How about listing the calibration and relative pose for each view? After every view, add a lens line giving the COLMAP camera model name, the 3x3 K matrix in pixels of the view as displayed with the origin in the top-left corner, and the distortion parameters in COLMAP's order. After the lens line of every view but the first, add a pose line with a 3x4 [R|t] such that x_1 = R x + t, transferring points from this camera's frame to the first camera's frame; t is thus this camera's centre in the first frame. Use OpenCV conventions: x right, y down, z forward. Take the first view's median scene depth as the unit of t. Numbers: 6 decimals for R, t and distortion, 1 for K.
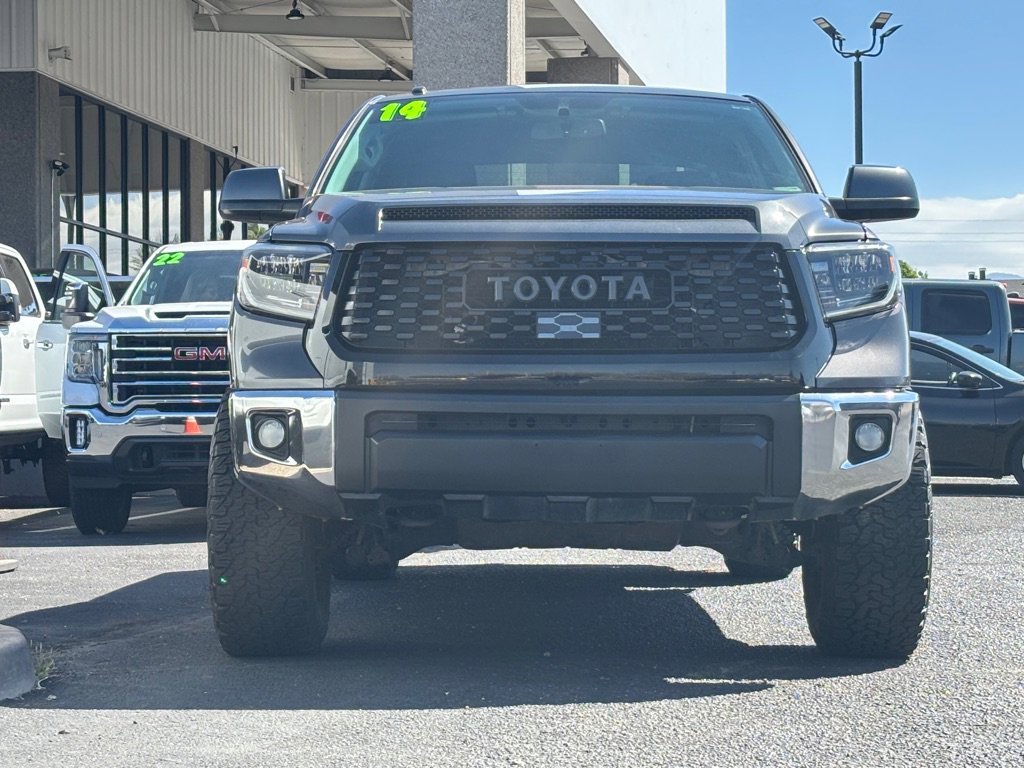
lens RADIAL K [[2356.7, 0, 510.7], [0, 2356.7, 383.7], [0, 0, 1]] dist [0.152851, 0.000000]
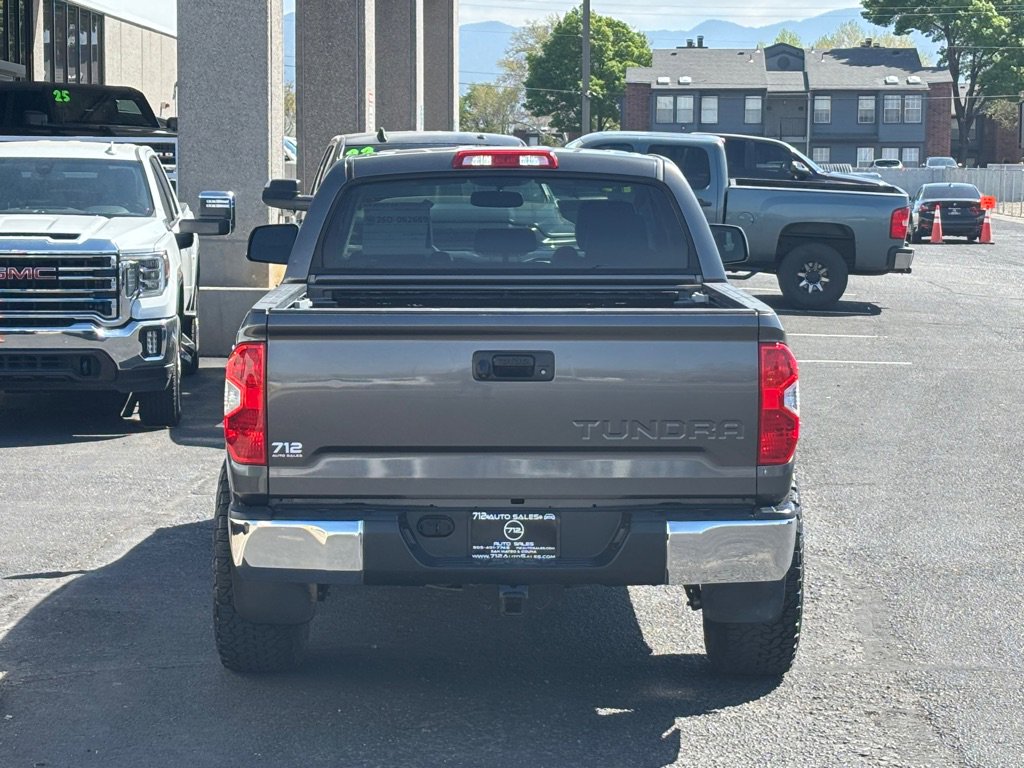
lens RADIAL K [[2356.7, 0, 520.9], [0, 2356.7, 390.1], [0, 0, 1]] dist [0.152851, 0.000000]
pose [[0.992374, 0.003972, 0.123198, -0.063795], [-0.017038, 0.994307, 0.105183, -0.168734], [-0.122079, -0.106480, 0.986792, -0.266663]]
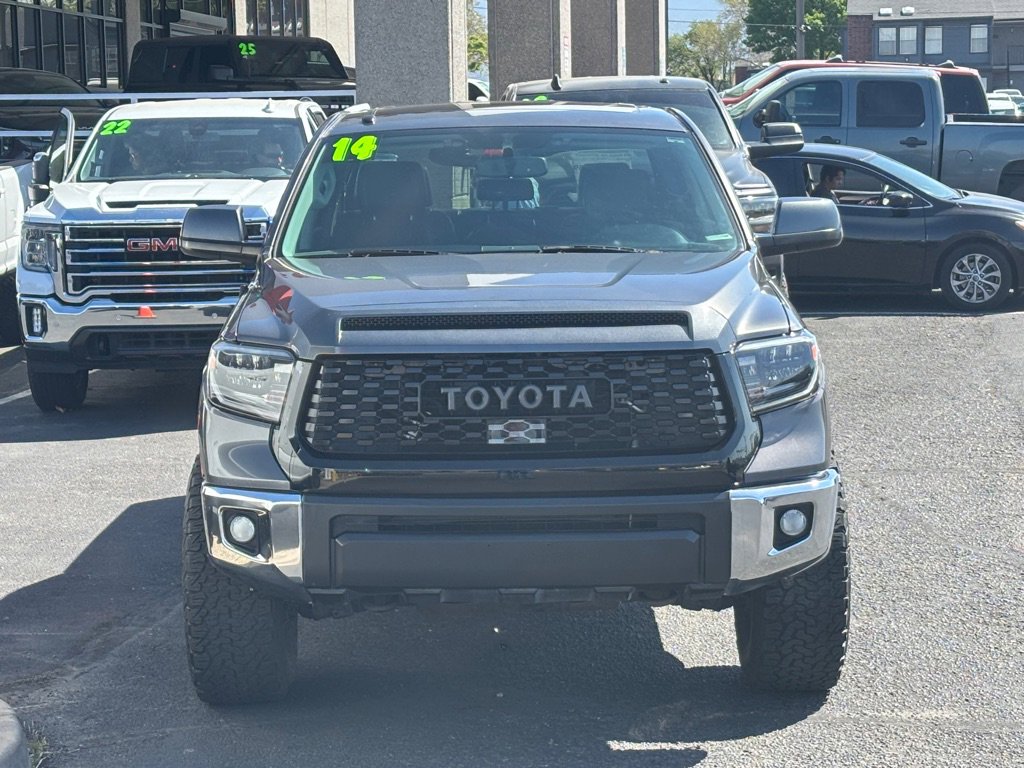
lens RADIAL K [[2356.7, 0, 556.4], [0, 2356.7, 365.7], [0, 0, 1]] dist [0.152851, 0.000000]
pose [[0.998961, -0.016295, 0.042572, -0.002685], [0.011064, 0.992670, 0.120346, -0.175112], [-0.044221, -0.119750, 0.991819, -0.066623]]
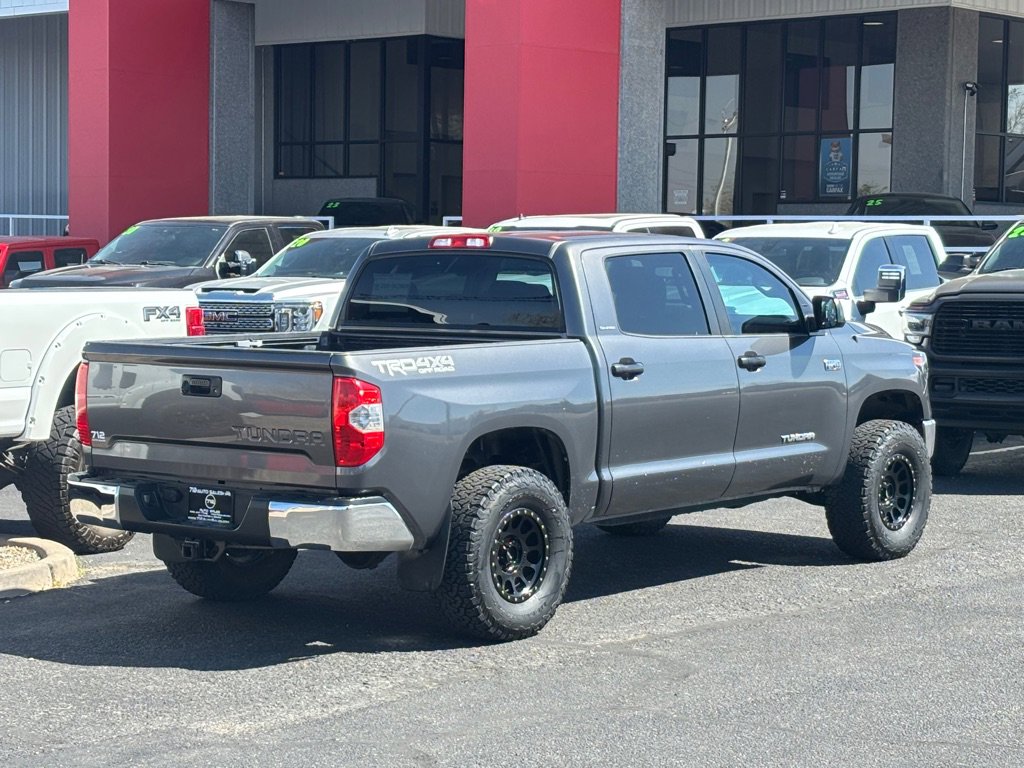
lens RADIAL K [[2356.7, 0, 521.2], [0, 2356.7, 391.4], [0, 0, 1]] dist [0.152851, 0.000000]
pose [[0.851823, 0.046880, -0.521728, 1.086762], [-0.004151, 0.996560, 0.082770, -0.192994], [0.523813, -0.068340, 0.849087, -0.415531]]
